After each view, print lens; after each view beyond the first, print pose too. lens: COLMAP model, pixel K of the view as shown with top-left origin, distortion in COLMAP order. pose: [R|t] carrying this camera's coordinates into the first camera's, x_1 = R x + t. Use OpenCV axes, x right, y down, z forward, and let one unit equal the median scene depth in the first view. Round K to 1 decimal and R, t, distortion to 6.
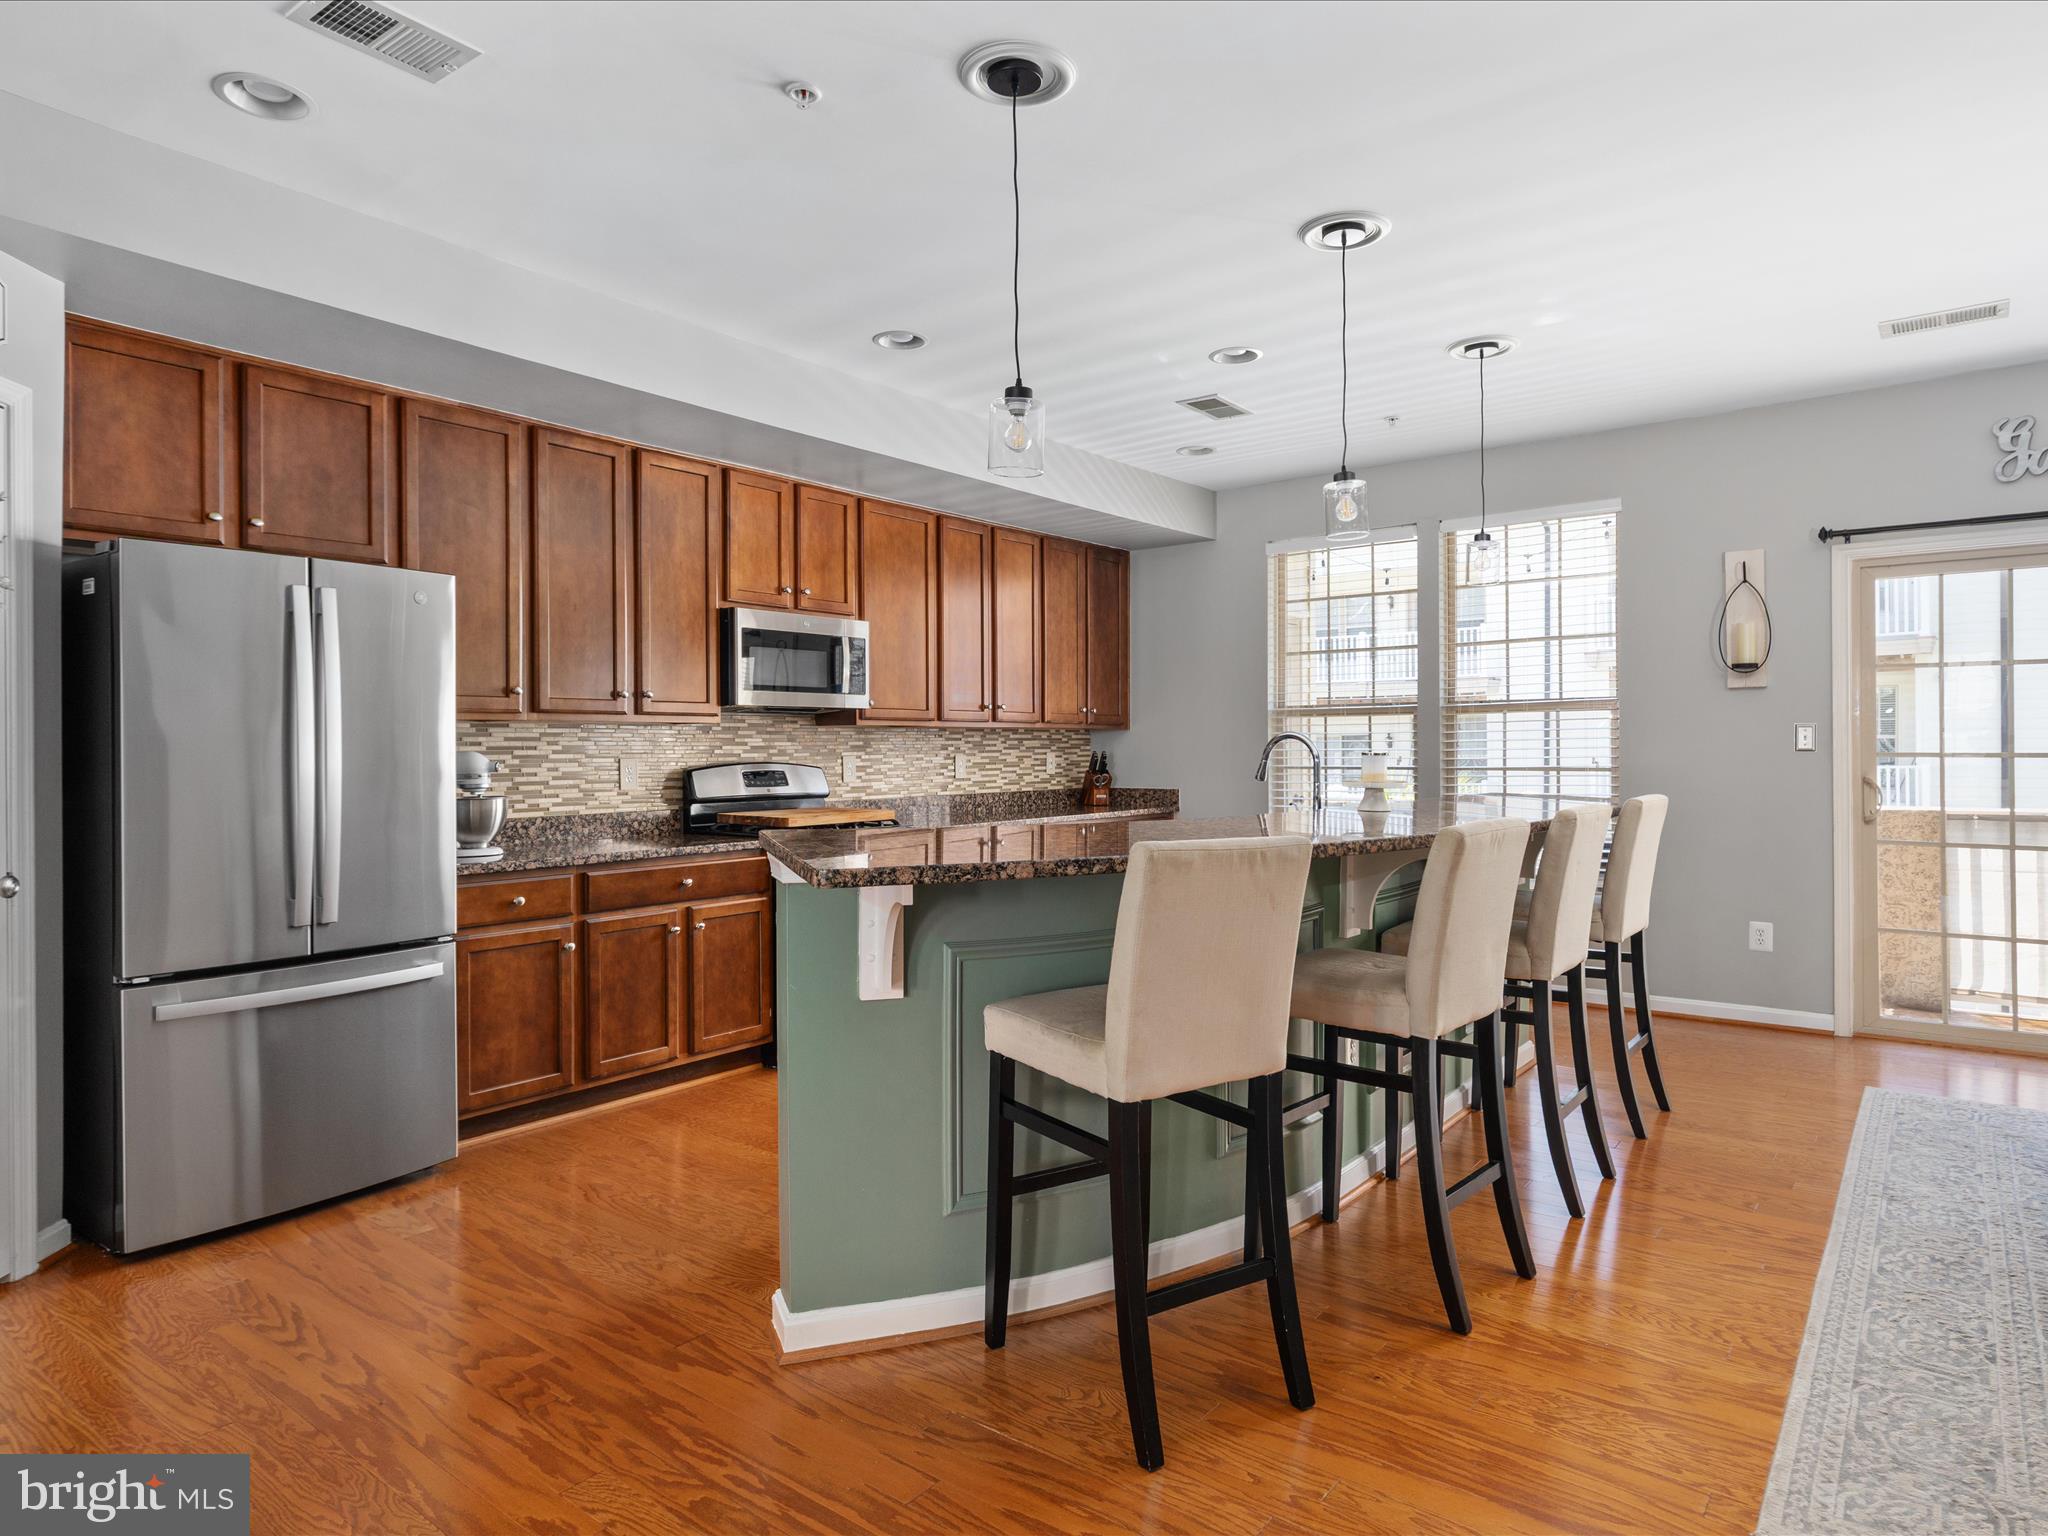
lens RADIAL K [[1204.3, 0, 1030.3], [0, 1204.3, 747.5], [0, 0, 1]] dist [0.004307, 0.001228]
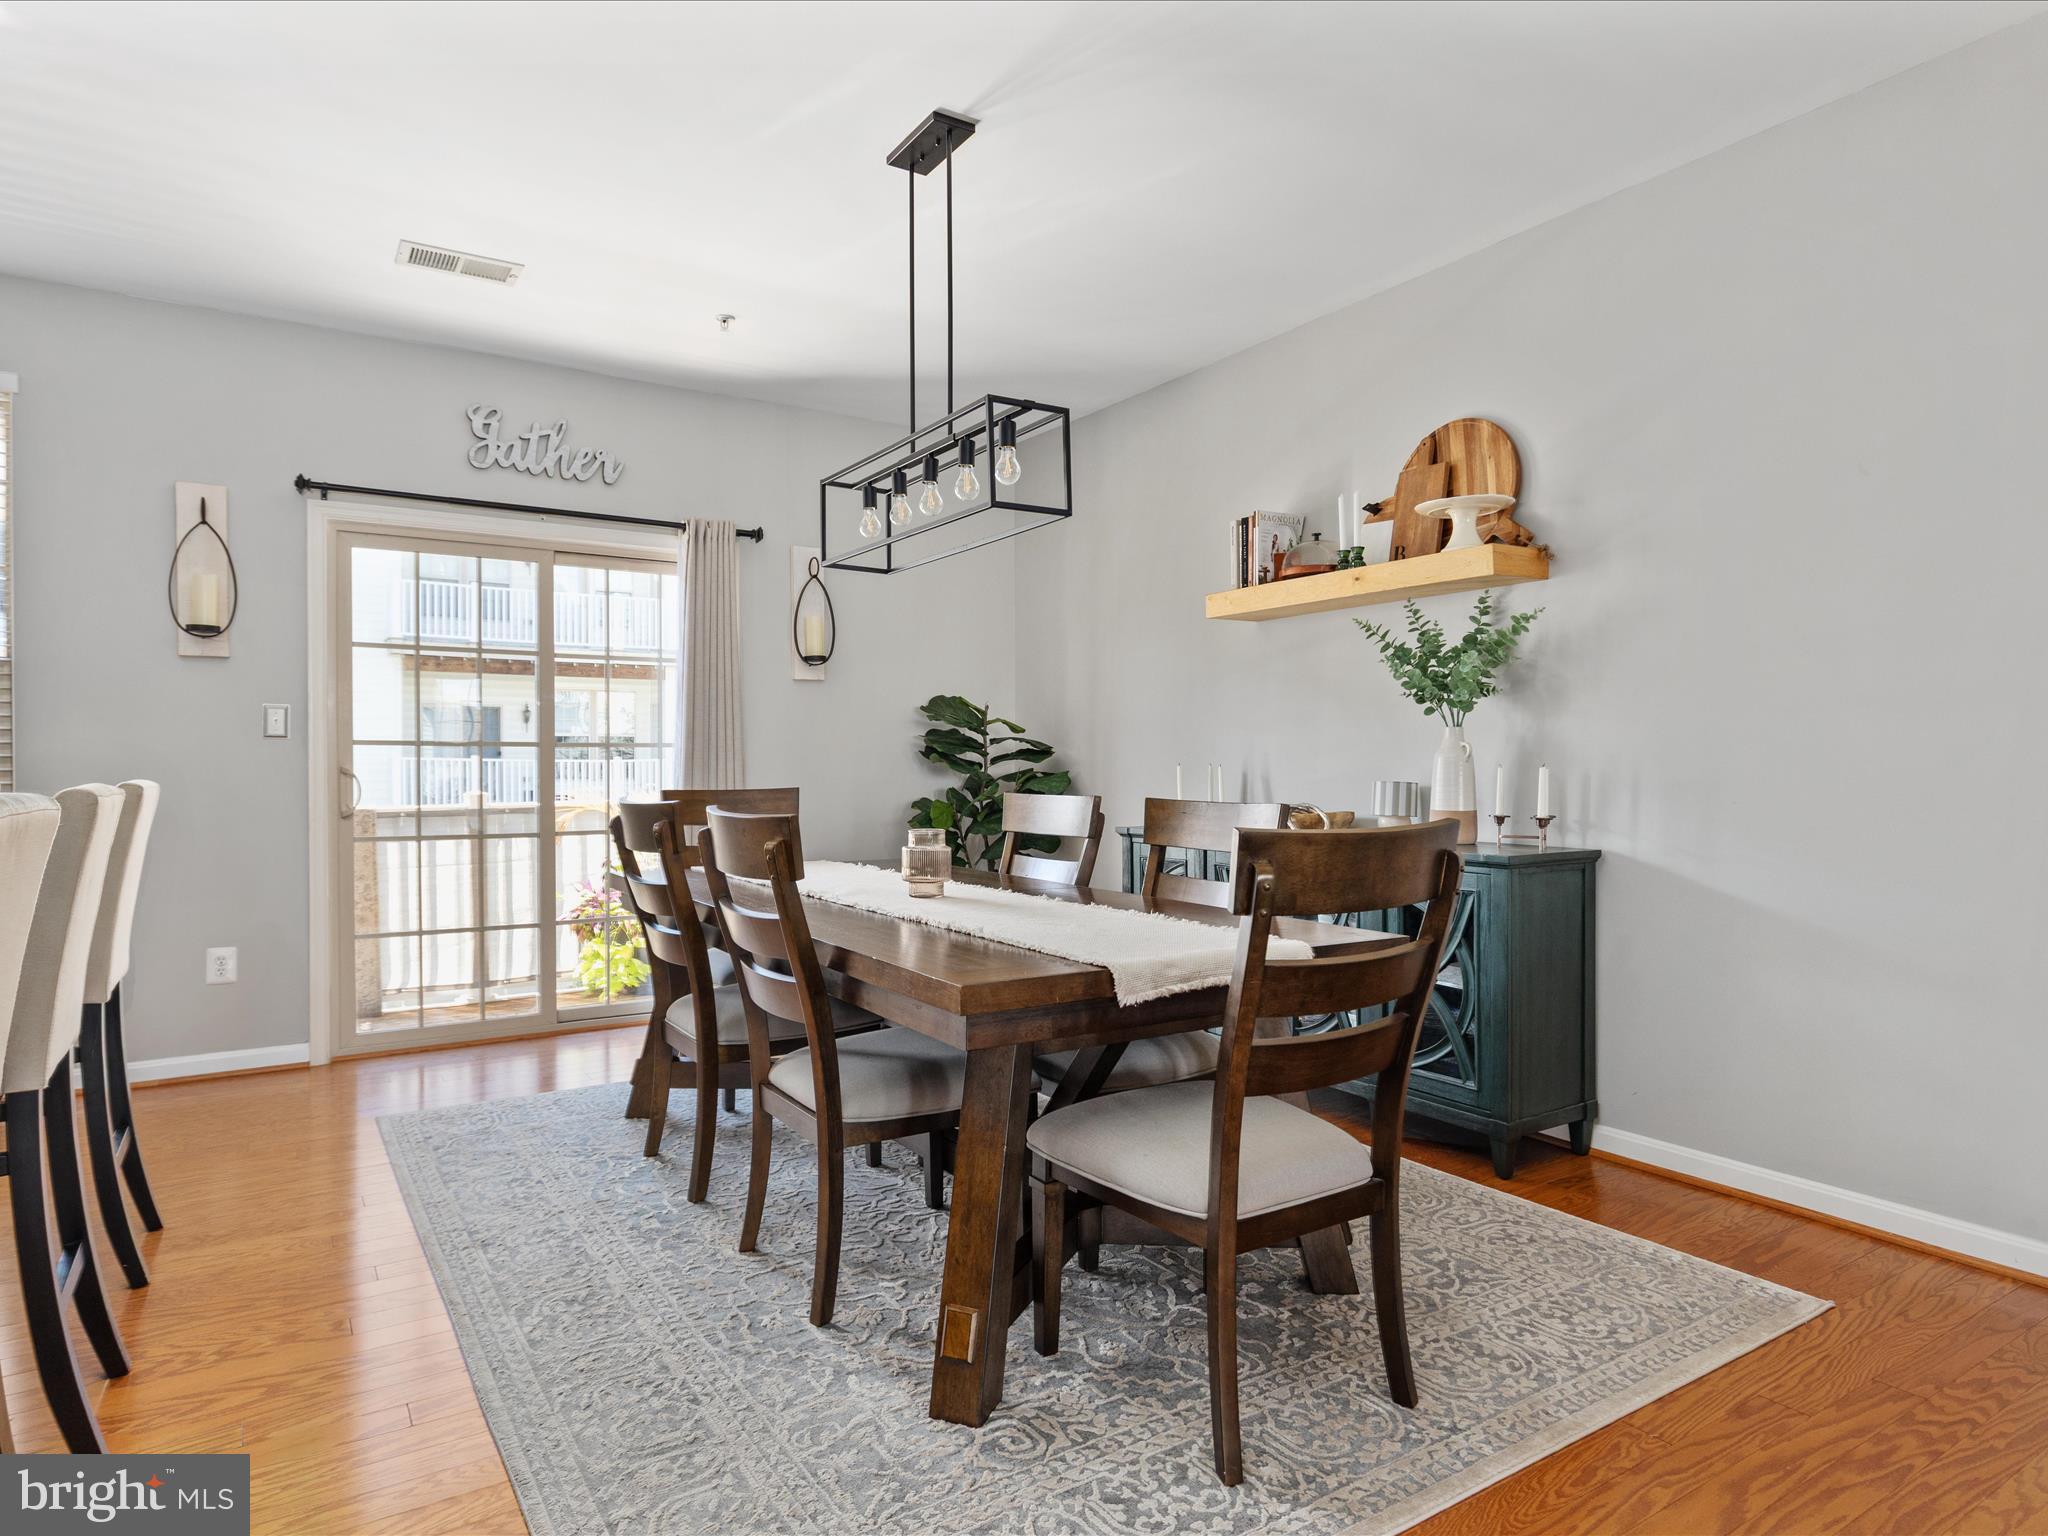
lens RADIAL K [[1190.4, 0, 1019.9], [0, 1190.4, 773.3], [0, 0, 1]] dist [0.000559, -0.000308]
pose [[0.335126, -0.000580, 0.942173, 0.033340], [-0.001564, 0.999998, 0.001172, 0.026298], [-0.942172, -0.001867, 0.335124, 0.230845]]
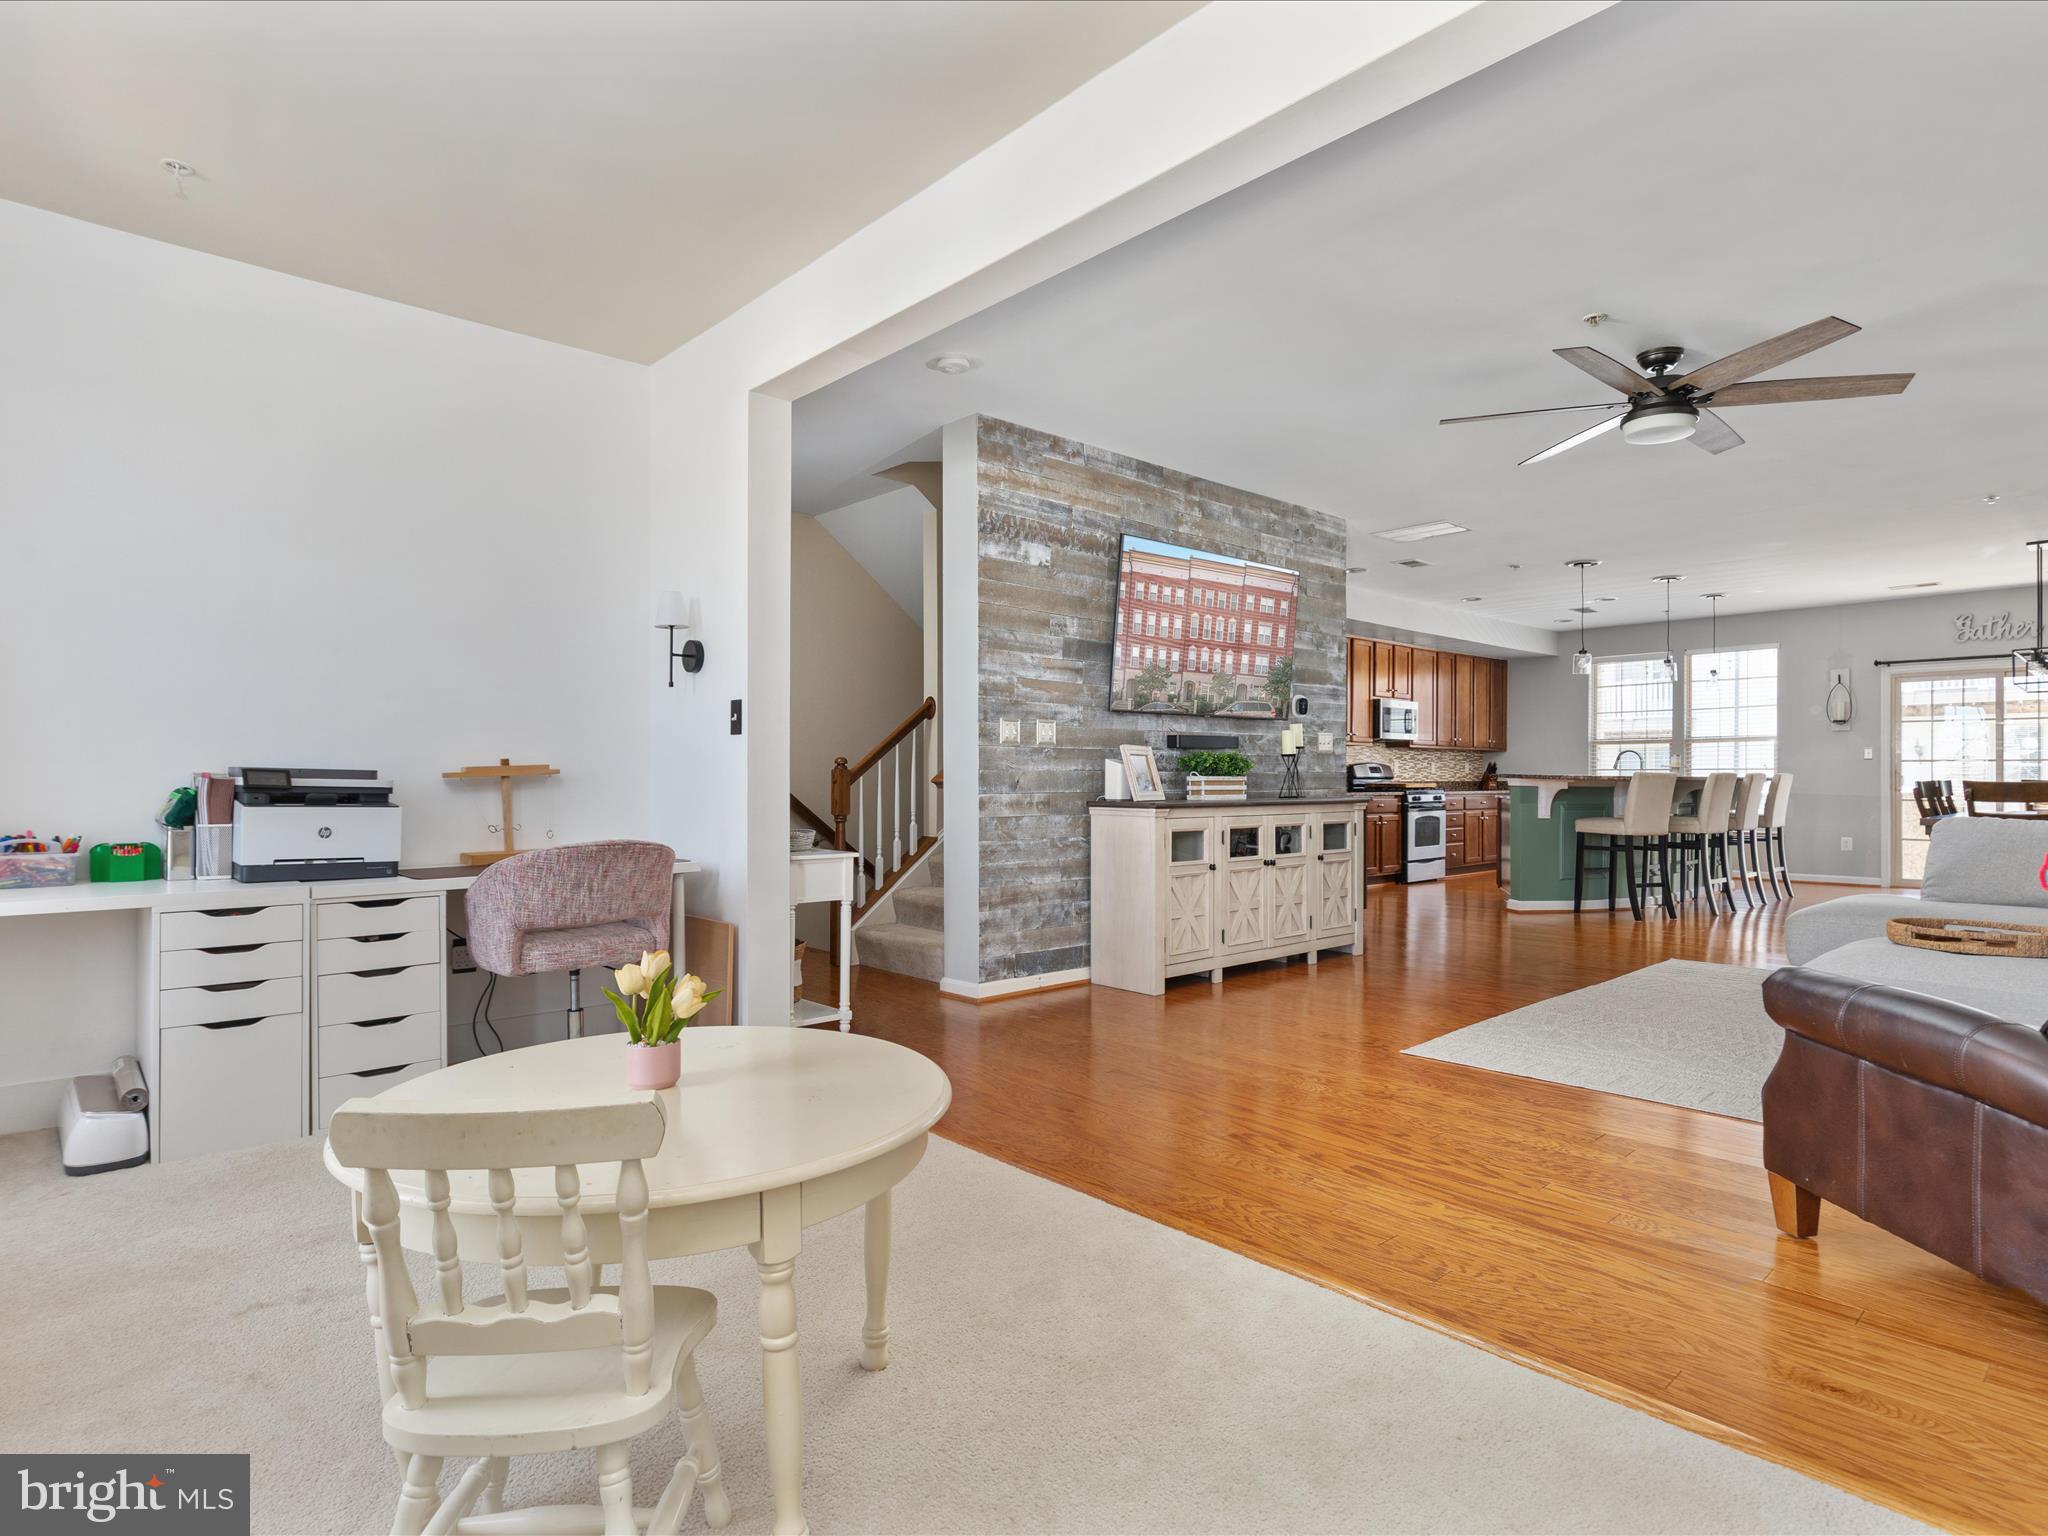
lens RADIAL K [[1079.3, 0, 1026.4], [0, 1079.3, 781.2], [0, 0, 1]] dist [0.000903, 0.000474]
pose [[0.985207, 0.007510, -0.171206, -0.542138], [-0.006866, 0.999967, 0.004352, 0.044706], [0.171233, -0.003112, 0.985226, -1.220903]]
